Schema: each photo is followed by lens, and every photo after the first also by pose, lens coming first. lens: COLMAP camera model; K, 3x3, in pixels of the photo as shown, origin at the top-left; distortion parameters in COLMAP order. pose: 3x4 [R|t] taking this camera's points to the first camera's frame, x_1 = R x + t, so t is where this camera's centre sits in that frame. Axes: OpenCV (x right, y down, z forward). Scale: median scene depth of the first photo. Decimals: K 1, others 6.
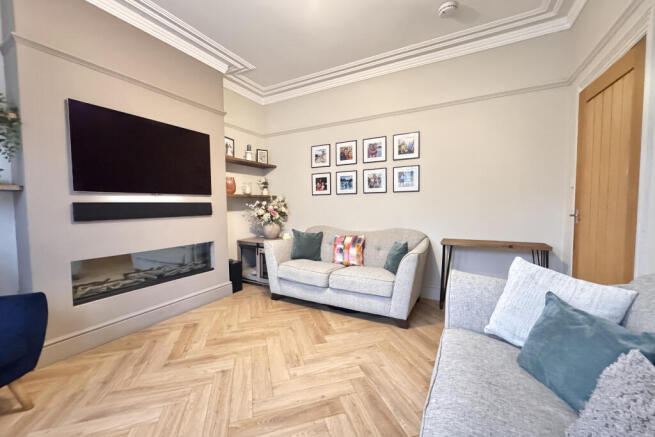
lens RADIAL K [[260.2, 0, 325.6], [0, 260.2, 219.1], [0, 0, 1]] dist [-0.003510, -0.000169]
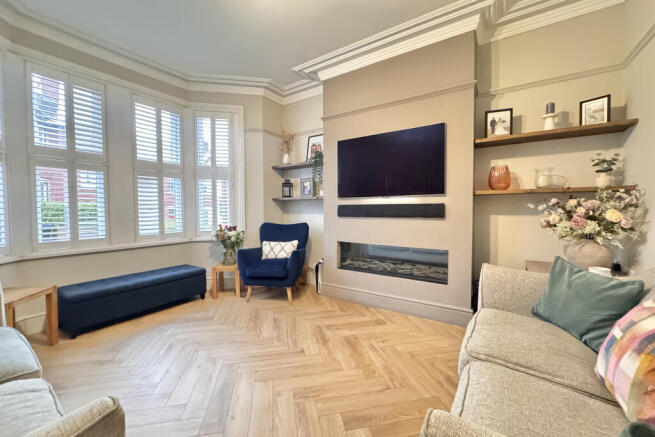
lens RADIAL K [[260.2, 0, 326.9], [0, 260.2, 217.6], [0, 0, 1]] dist [-0.003510, -0.000169]
pose [[-0.085464, 0.042732, -0.995424, 0.519892], [-0.049618, 0.997658, 0.047088, -0.046088], [0.995105, 0.053416, -0.083144, 0.850051]]
